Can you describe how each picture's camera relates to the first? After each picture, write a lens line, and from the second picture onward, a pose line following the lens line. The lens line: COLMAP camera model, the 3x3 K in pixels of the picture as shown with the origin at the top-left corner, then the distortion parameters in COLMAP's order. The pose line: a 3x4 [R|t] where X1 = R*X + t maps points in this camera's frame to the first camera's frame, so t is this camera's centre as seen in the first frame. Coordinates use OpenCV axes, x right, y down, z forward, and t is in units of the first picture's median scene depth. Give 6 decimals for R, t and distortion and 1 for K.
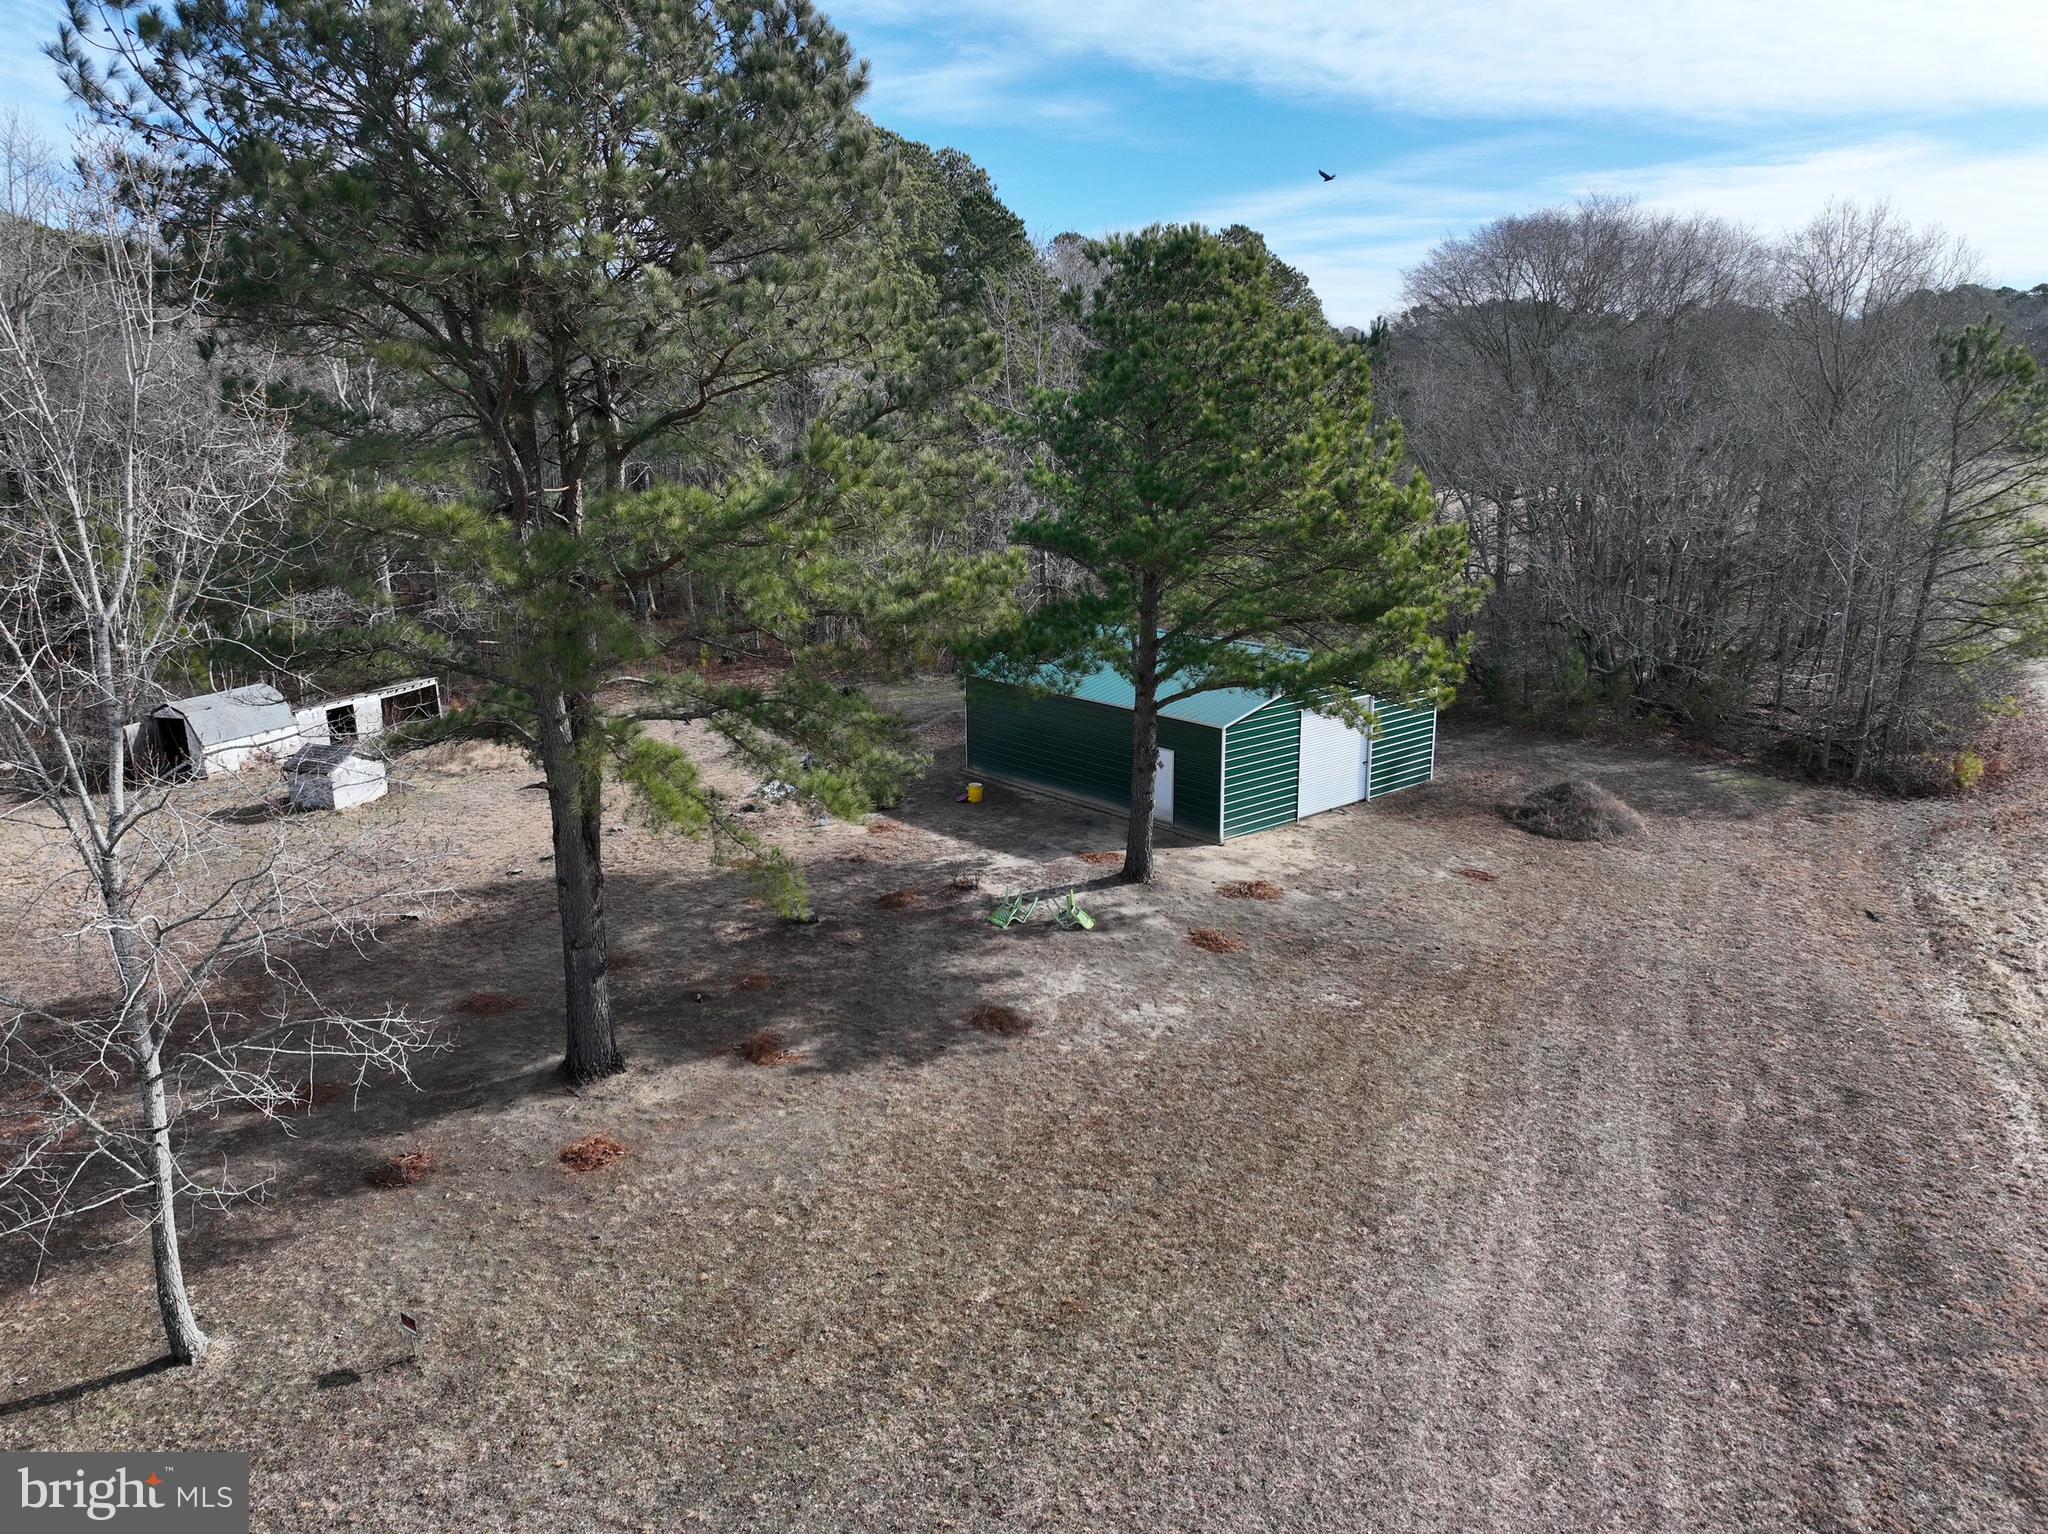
lens RADIAL K [[1441.2, 0, 1020.6], [0, 1441.2, 770.8], [0, 0, 1]] dist [-0.004309, 0.020487]
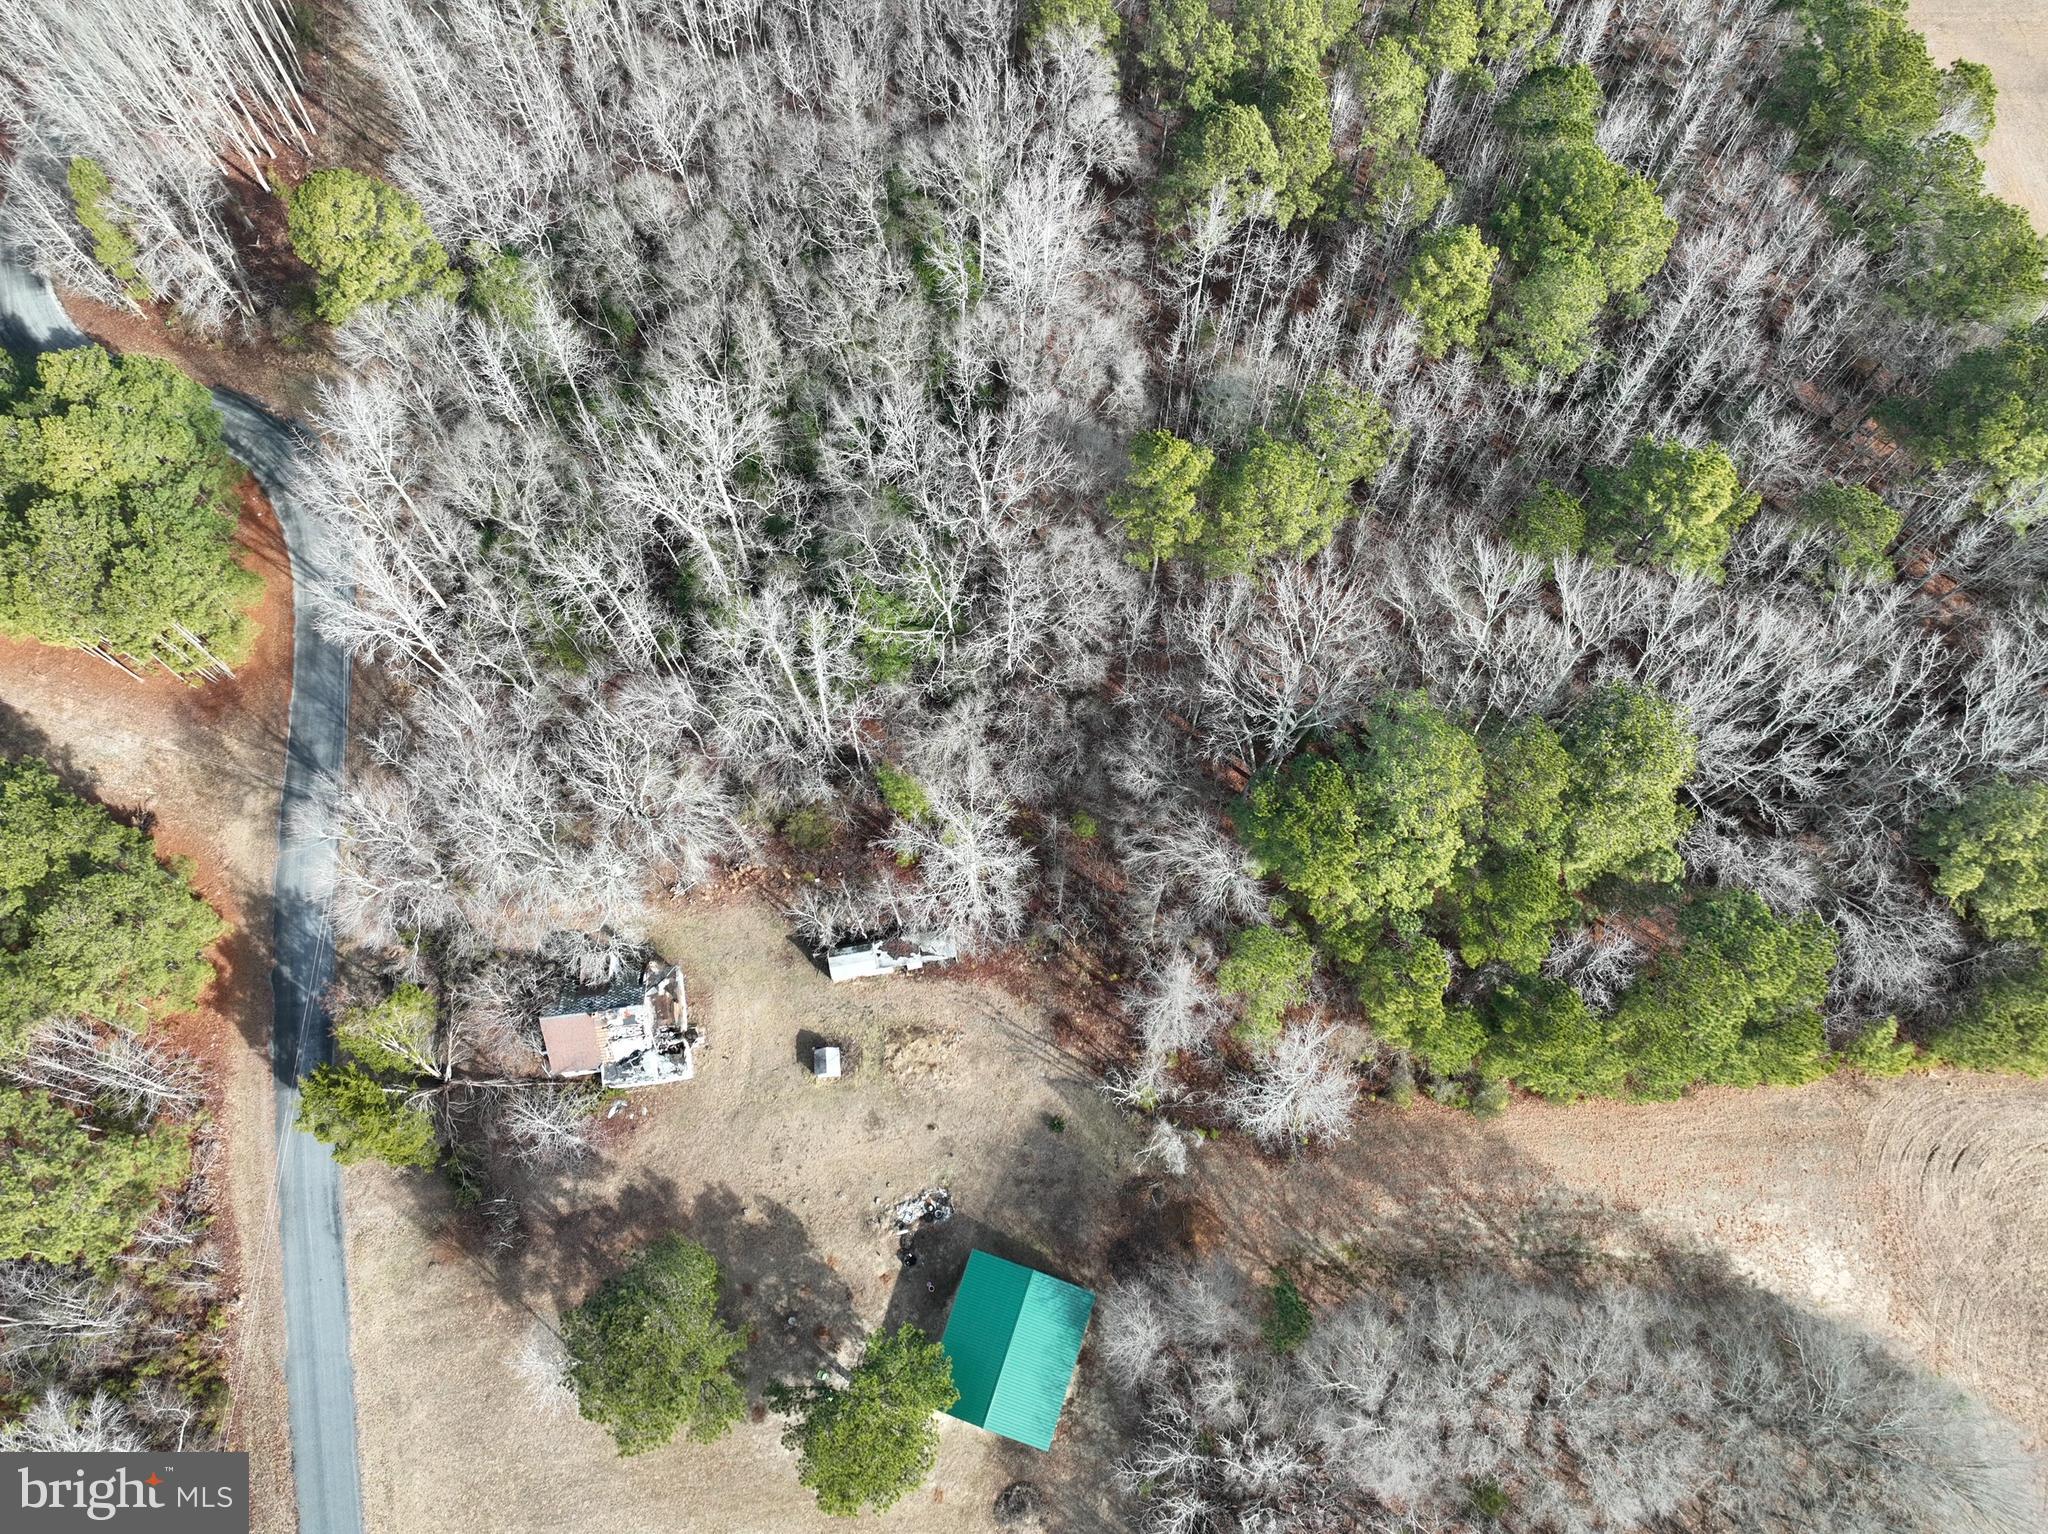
lens RADIAL K [[1441.2, 0, 1029.4], [0, 1441.2, 751.3], [0, 0, 1]] dist [-0.004309, 0.020487]
pose [[0.517867, 0.794050, -0.318274, 0.187722], [-0.217313, 0.481955, 0.848819, -4.291416], [0.827399, -0.370411, 0.422146, 0.631444]]
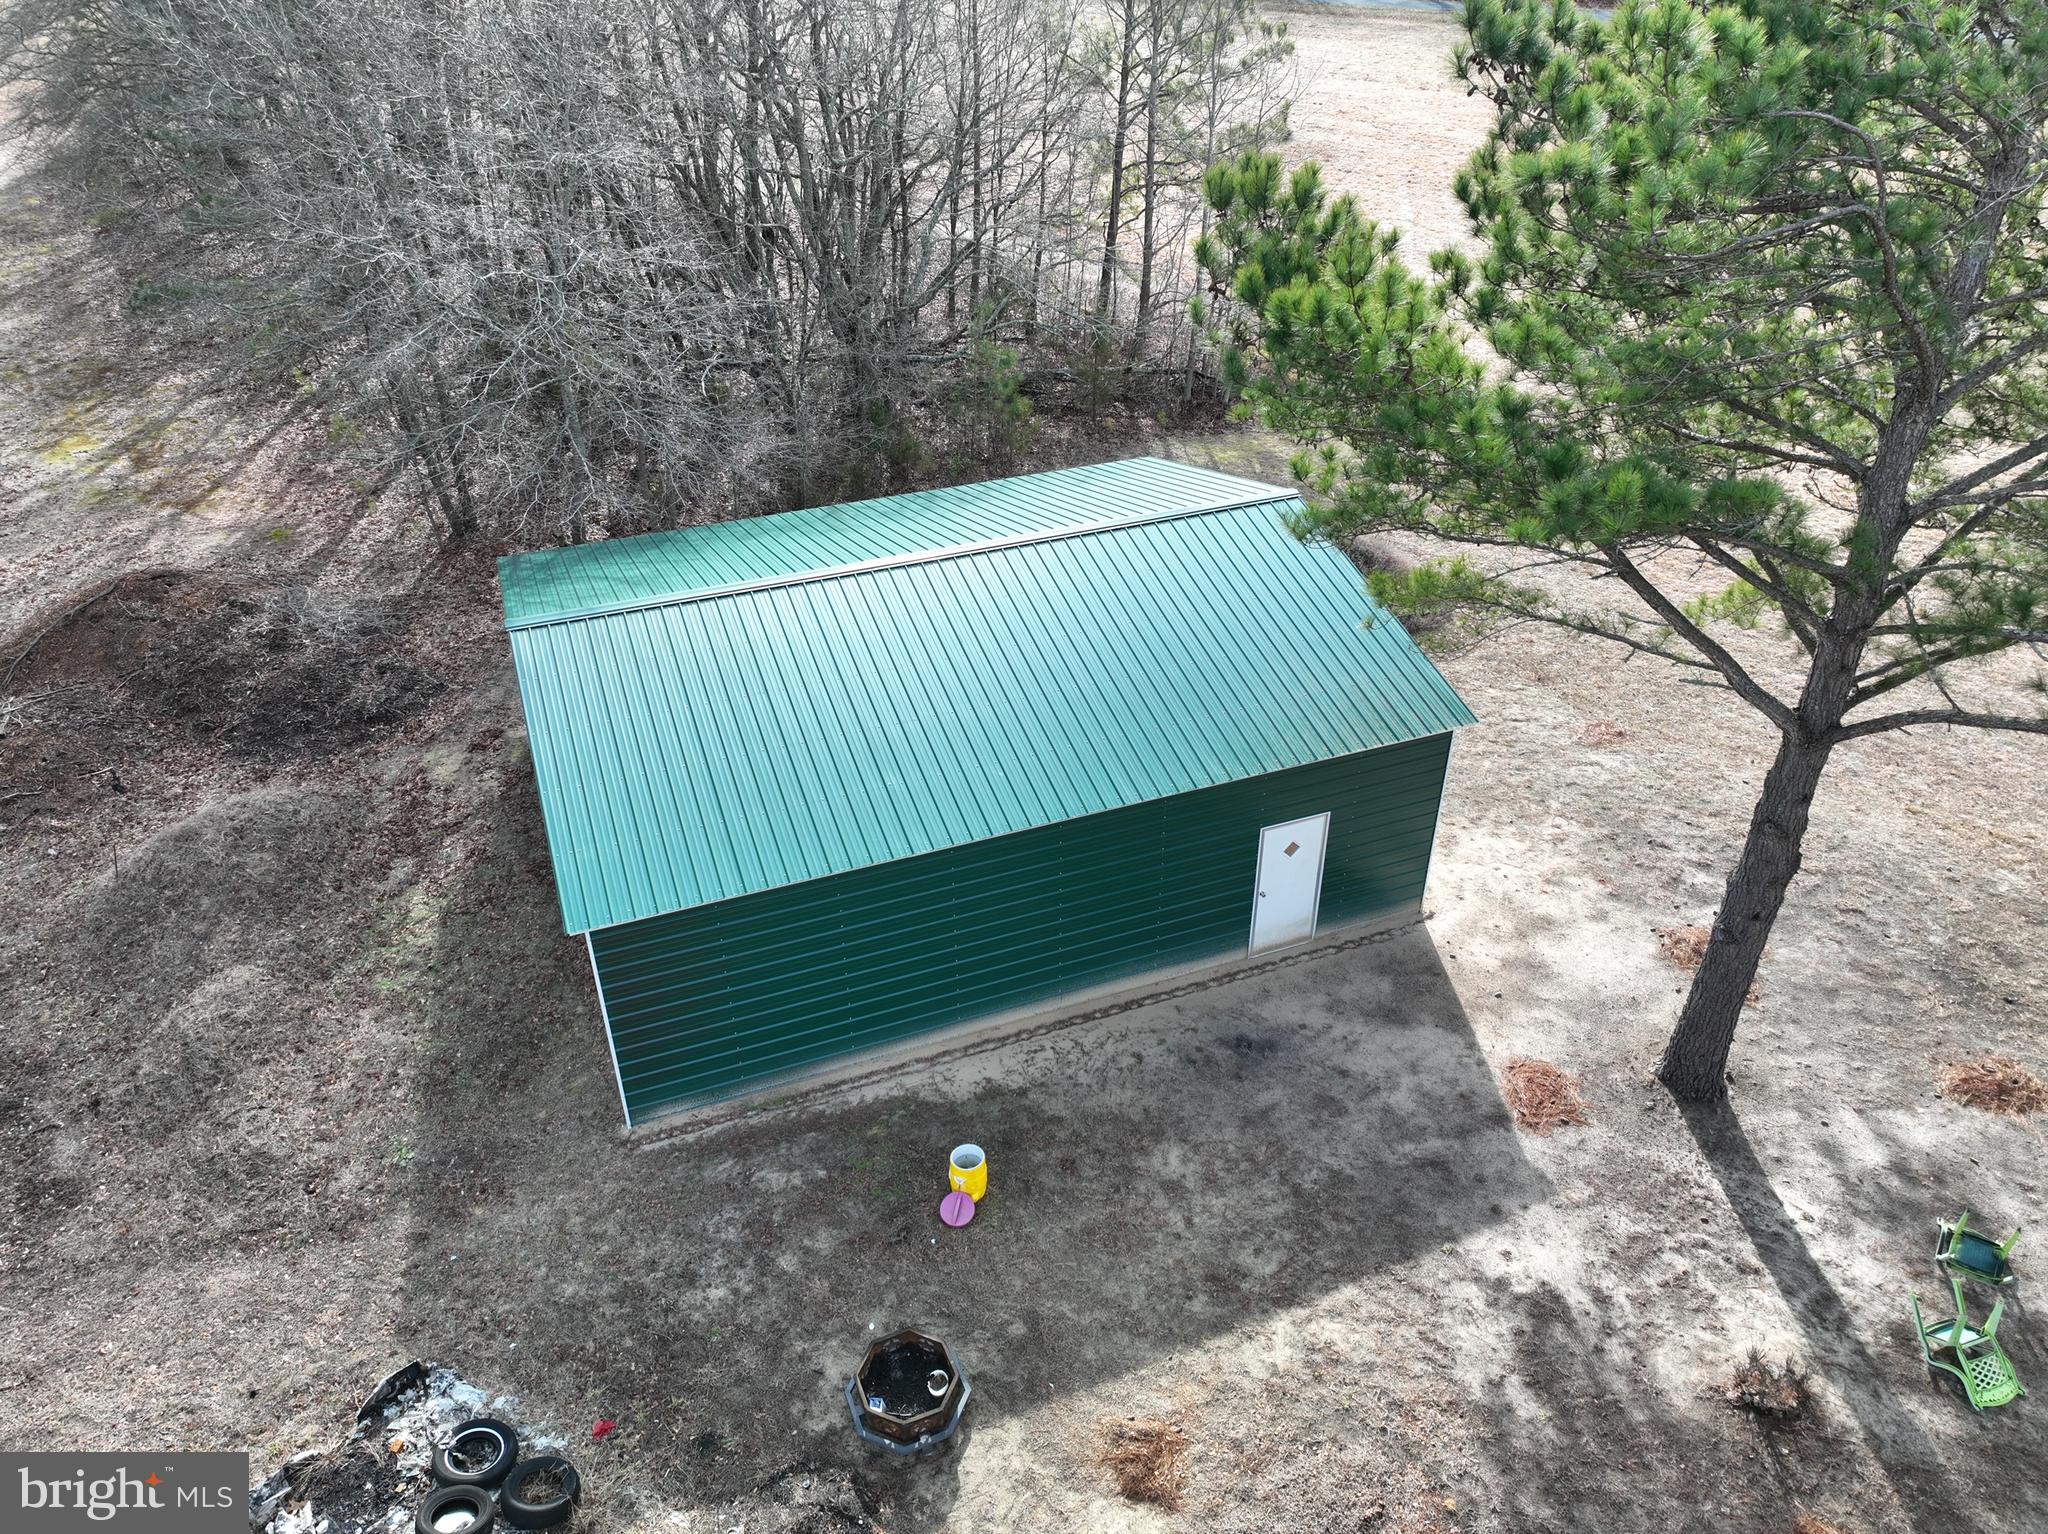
lens RADIAL K [[1441.2, 0, 1041.3], [0, 1441.2, 766.5], [0, 0, 1]] dist [-0.004309, 0.020487]
pose [[0.325291, -0.506130, 0.798760, -0.428856], [0.237884, 0.861335, 0.448903, -0.379420], [-0.915203, 0.043988, 0.400585, 1.299558]]
